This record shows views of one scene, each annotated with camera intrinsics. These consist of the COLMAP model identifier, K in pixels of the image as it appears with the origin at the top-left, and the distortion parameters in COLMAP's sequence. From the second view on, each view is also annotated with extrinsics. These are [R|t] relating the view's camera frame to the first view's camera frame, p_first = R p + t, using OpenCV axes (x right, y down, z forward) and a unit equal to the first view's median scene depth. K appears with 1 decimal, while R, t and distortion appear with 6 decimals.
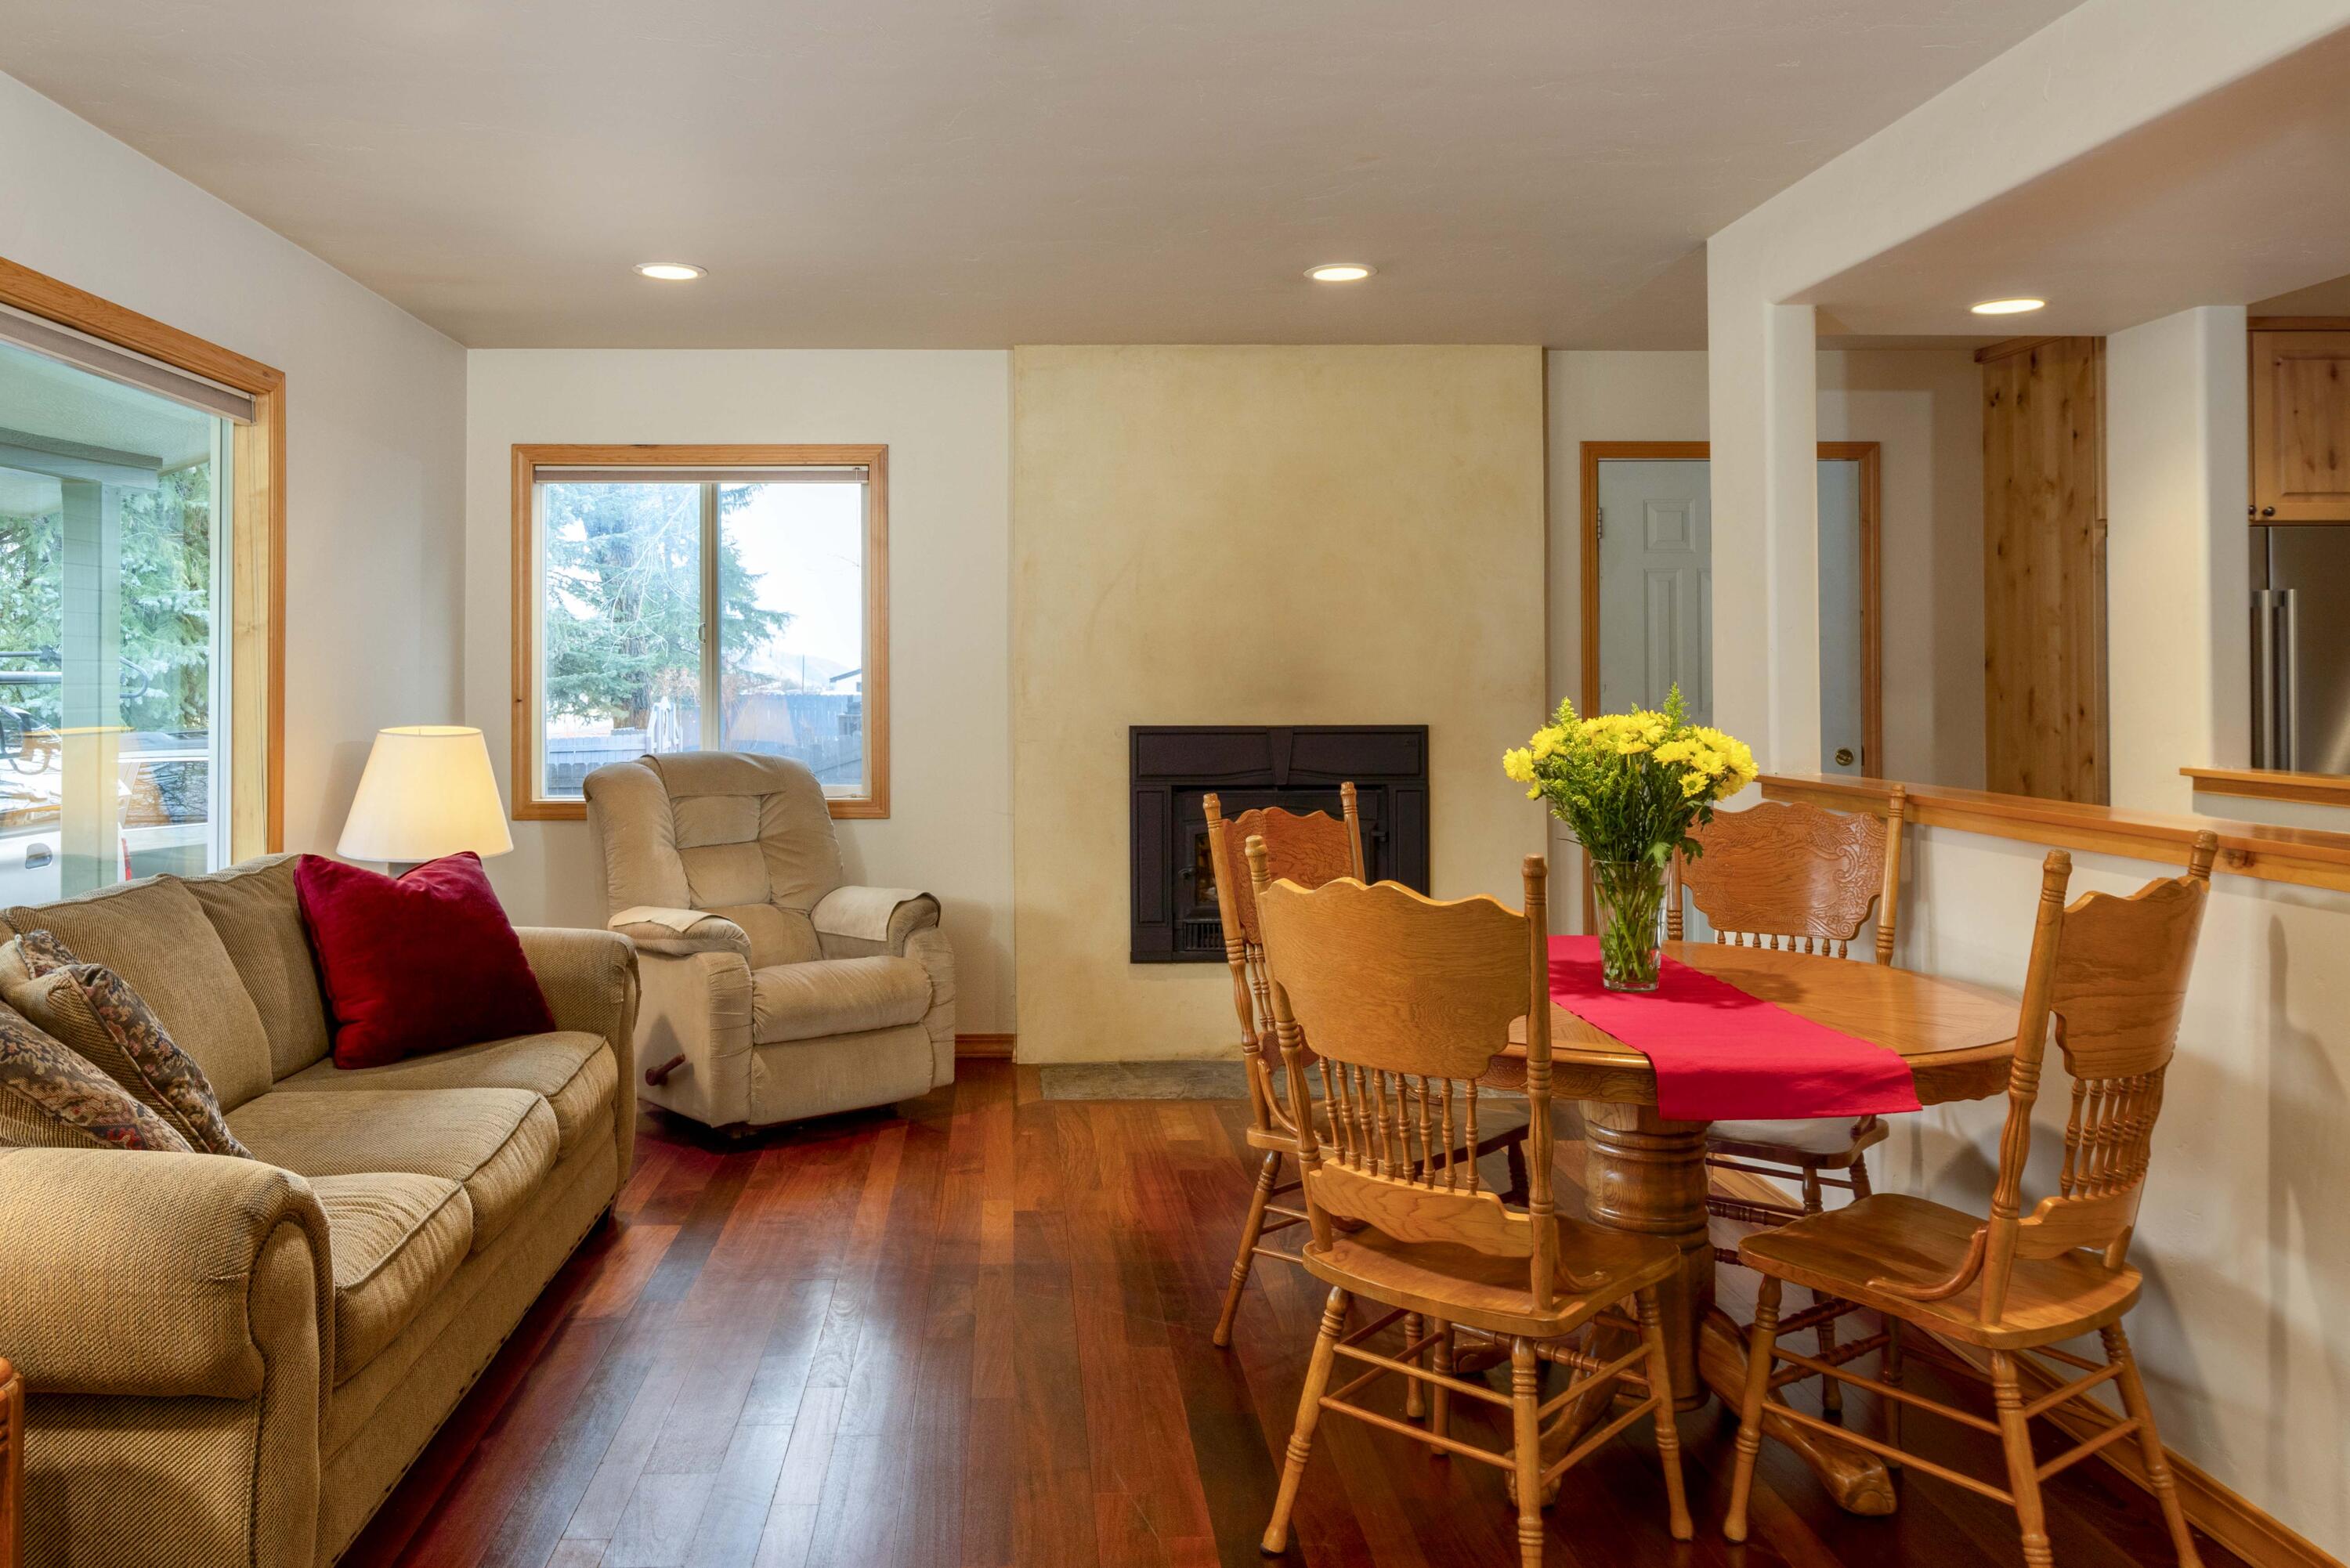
lens RADIAL K [[1753.6, 0, 1173.5], [0, 1753.6, 669.3], [0, 0, 1]] dist [0.000372, -0.004576]
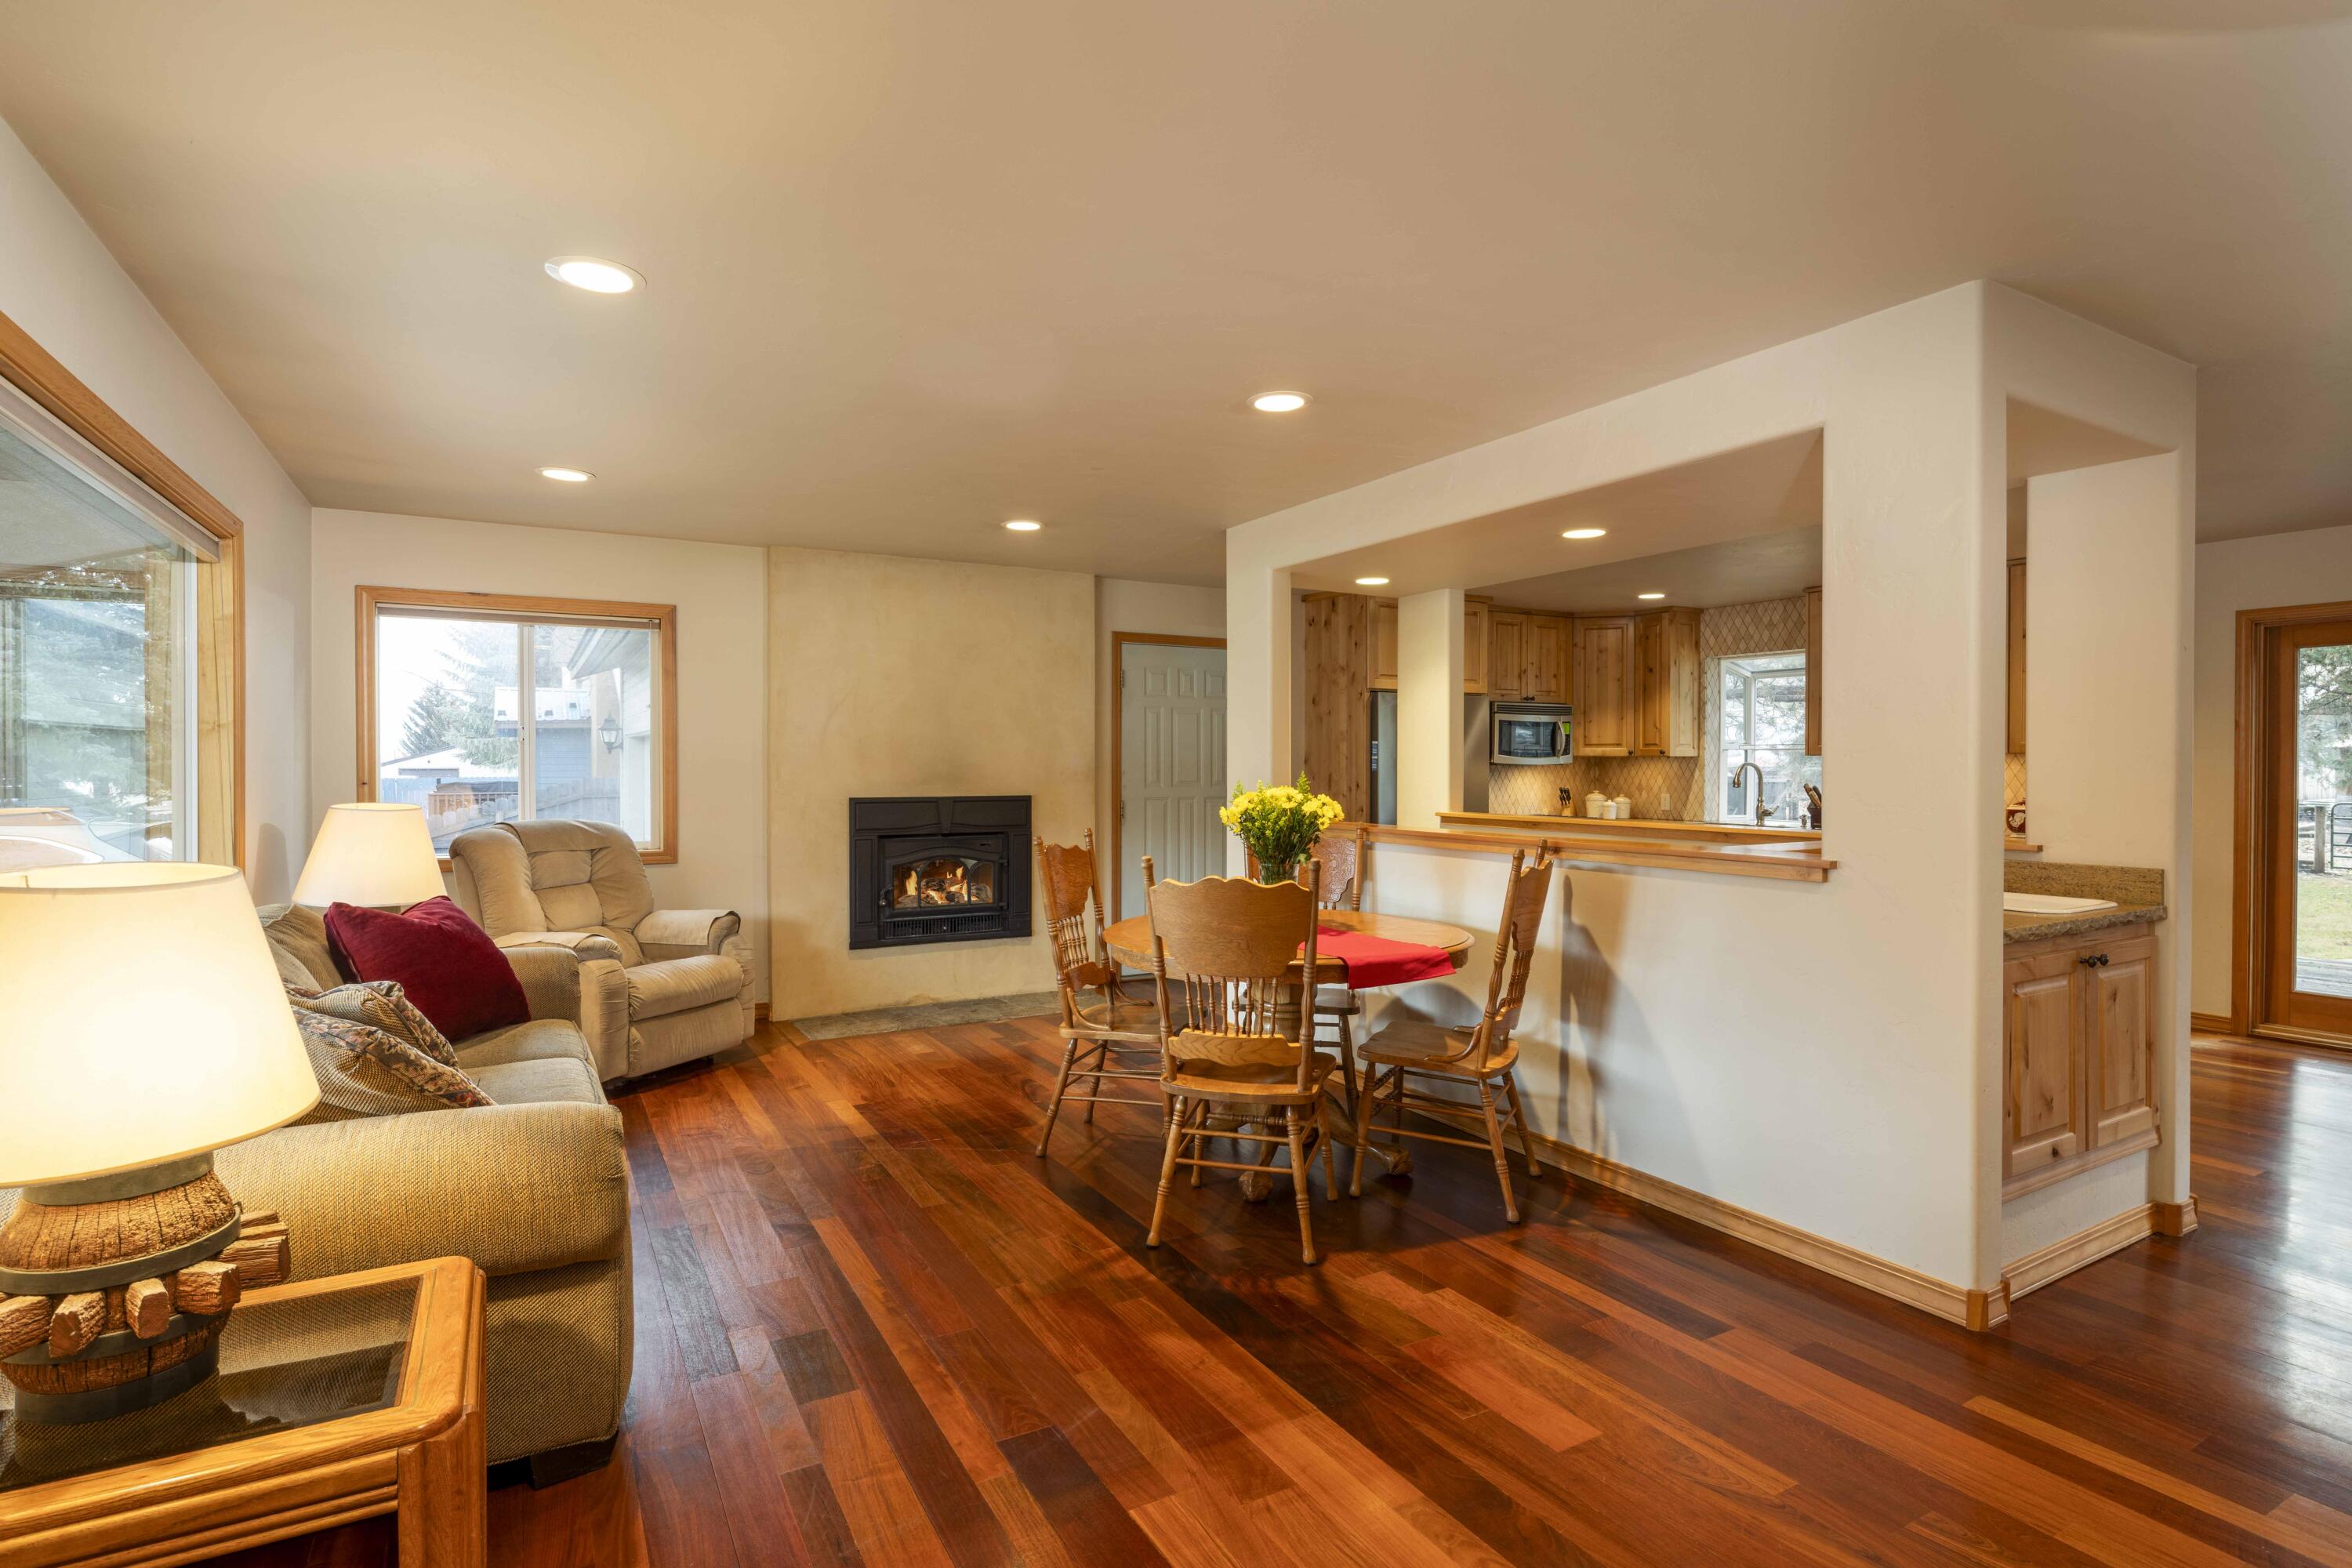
lens RADIAL K [[1135.7, 0, 1176.0], [0, 1135.7, 784.0], [0, 0, 1]] dist [0.001598, -0.000095]
pose [[0.882597, -0.004665, 0.470107, -0.282321], [-0.005539, 0.999778, 0.020321, -0.002381], [-0.470098, -0.020540, 0.882375, -0.029230]]
